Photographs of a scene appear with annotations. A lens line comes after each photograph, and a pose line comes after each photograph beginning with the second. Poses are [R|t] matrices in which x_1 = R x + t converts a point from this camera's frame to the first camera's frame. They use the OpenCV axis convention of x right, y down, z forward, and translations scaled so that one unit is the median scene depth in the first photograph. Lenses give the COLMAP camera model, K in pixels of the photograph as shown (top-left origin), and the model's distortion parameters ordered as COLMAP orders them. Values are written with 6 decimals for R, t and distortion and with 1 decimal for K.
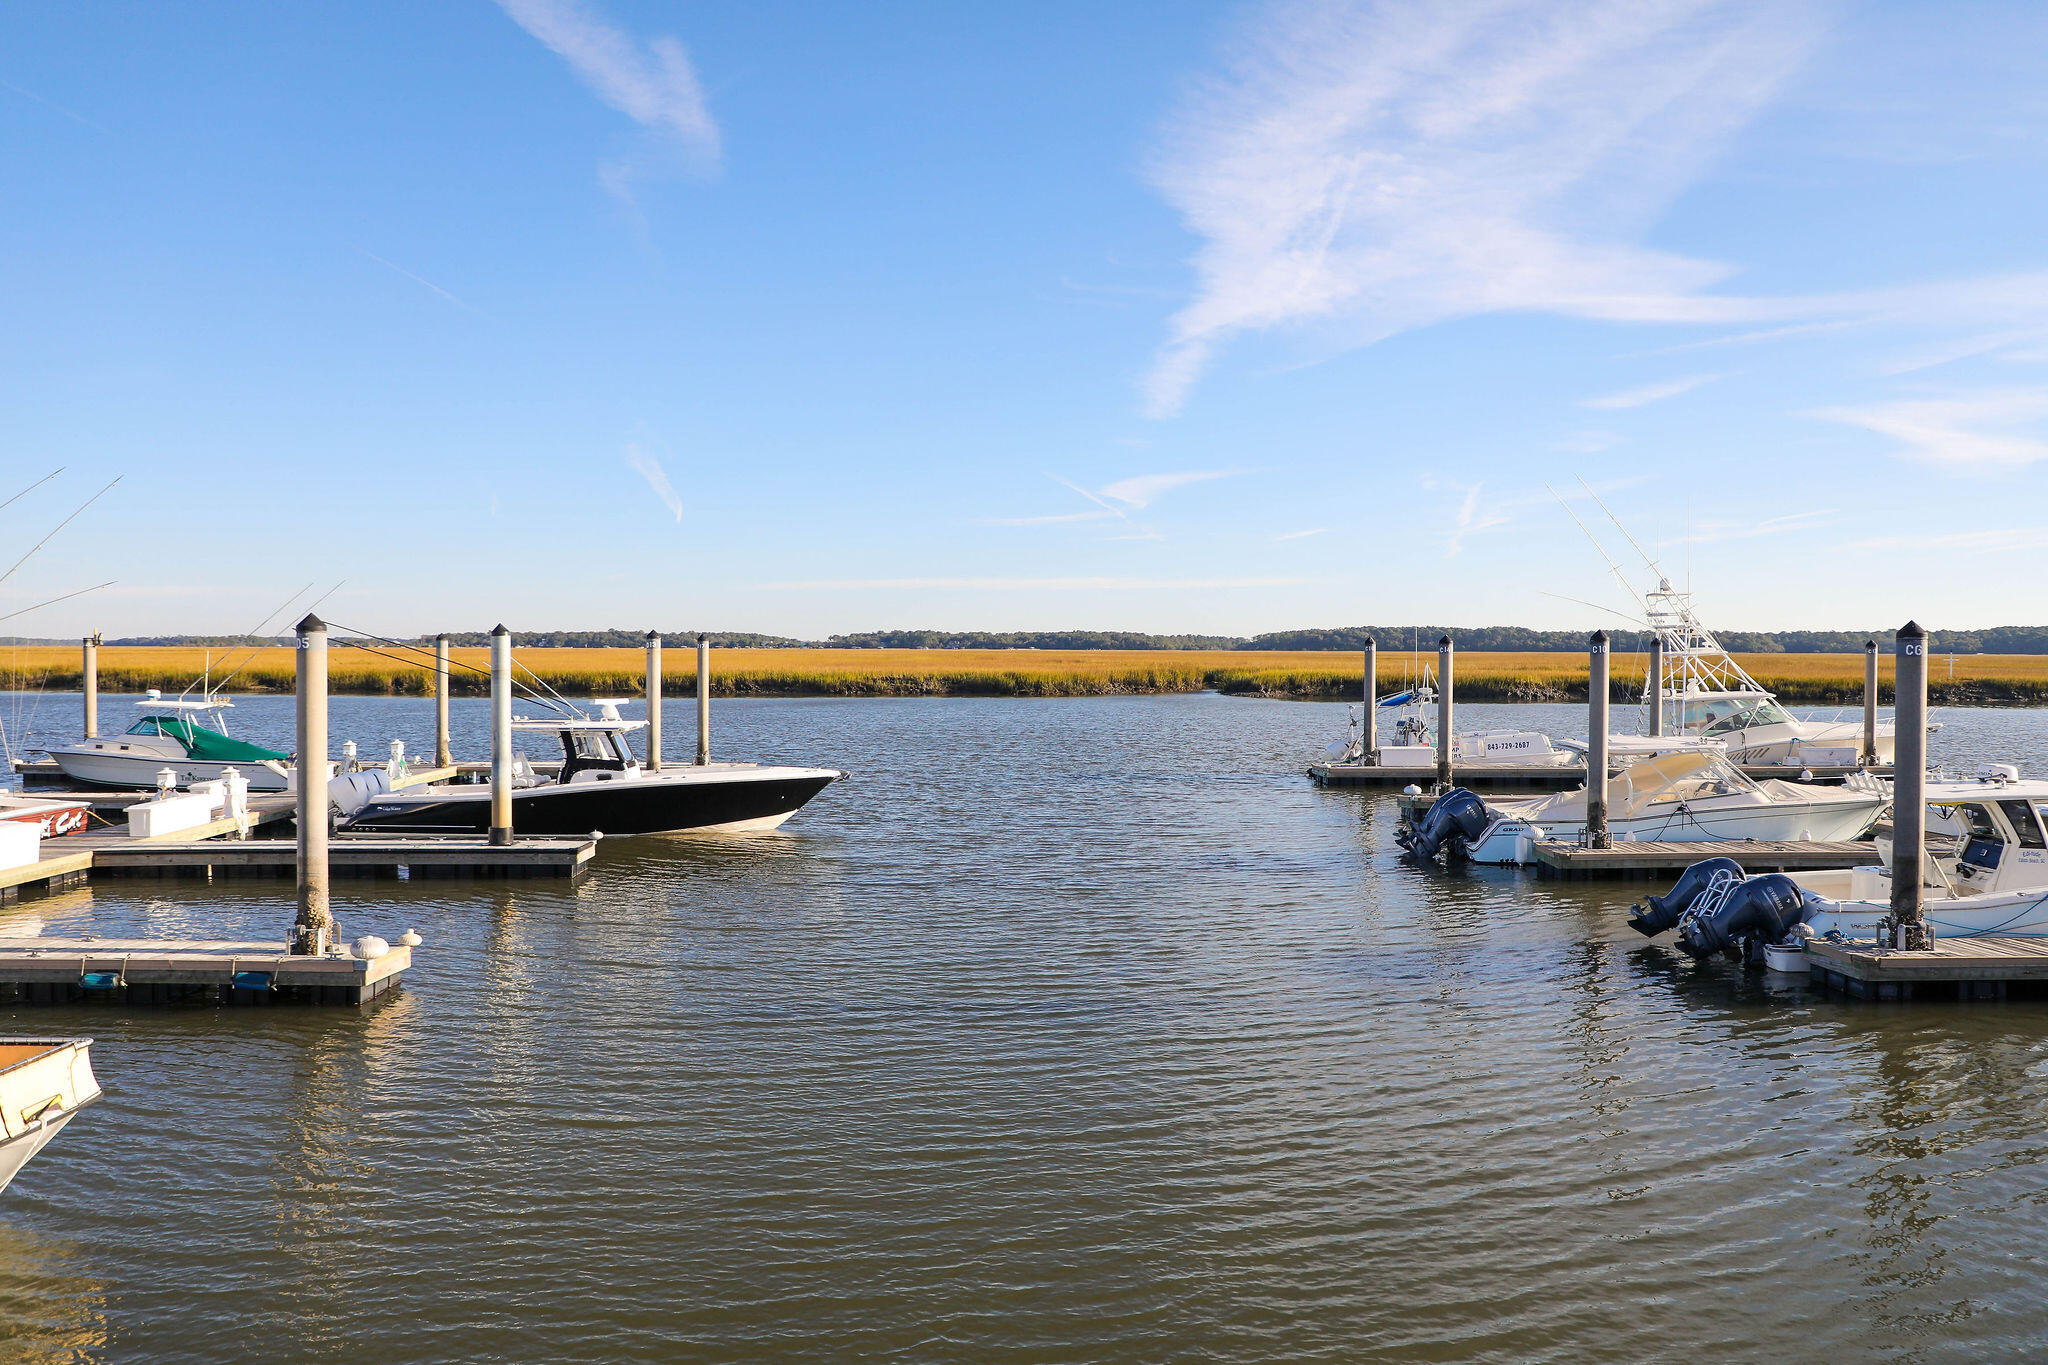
lens RADIAL K [[1410.4, 0, 1024.0], [0, 1410.4, 682.5], [0, 0, 1]] dist [-0.028649, 0.022241]
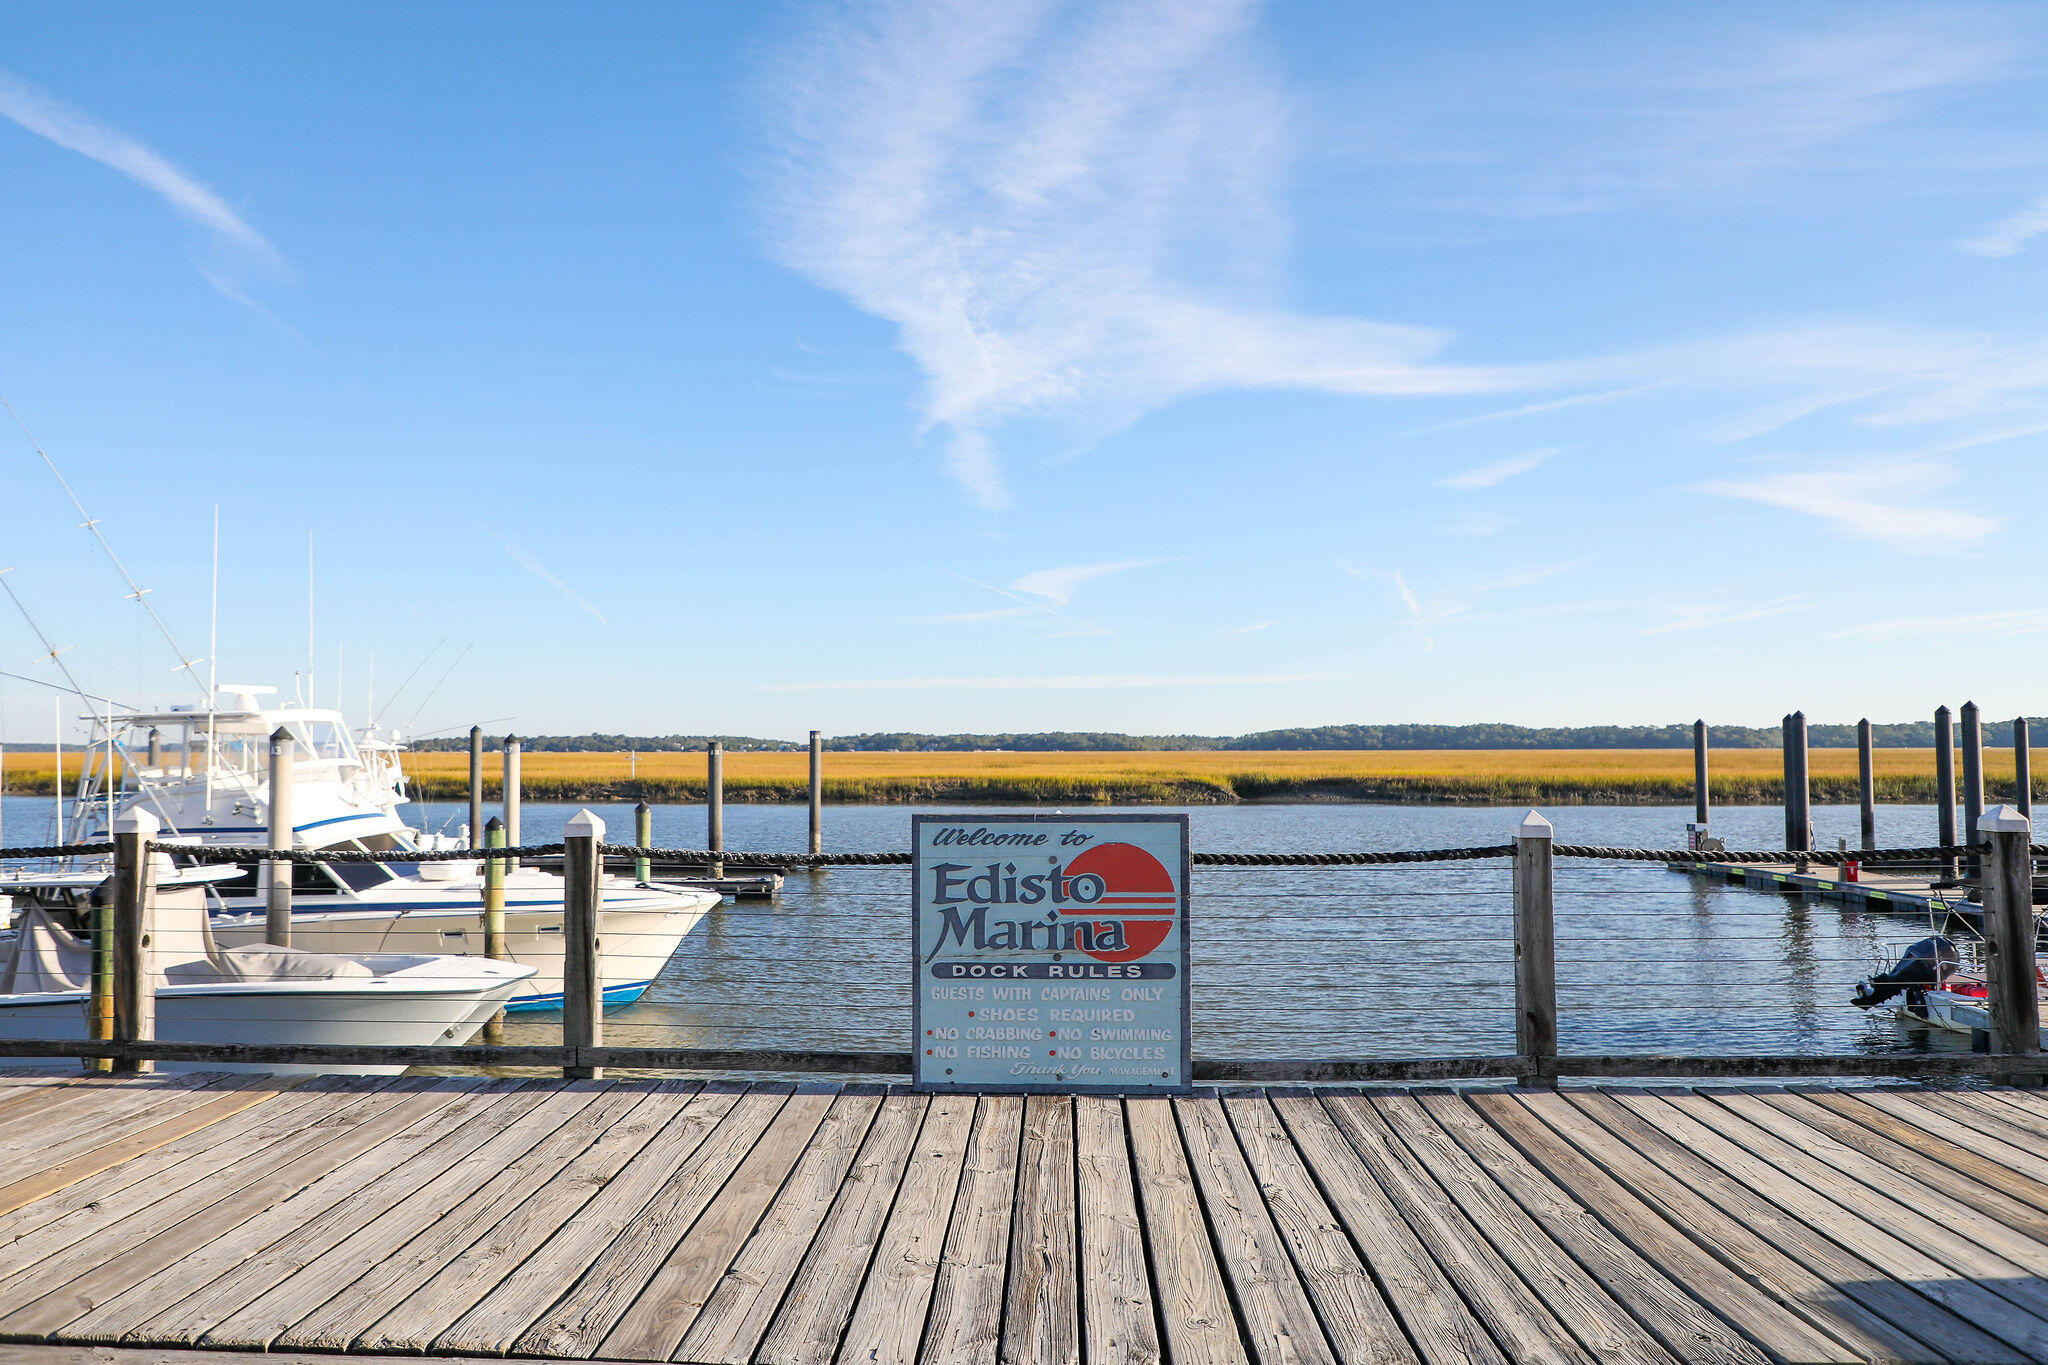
lens RADIAL K [[1454.2, 0, 1011.8], [0, 1454.2, 680.1], [0, 0, 1]] dist [-0.070126, 0.037723]
pose [[0.995308, -0.011877, -0.096027, 0.206564], [0.004855, 0.997318, -0.073033, 0.000640], [0.096637, 0.072224, 0.992696, 0.028137]]
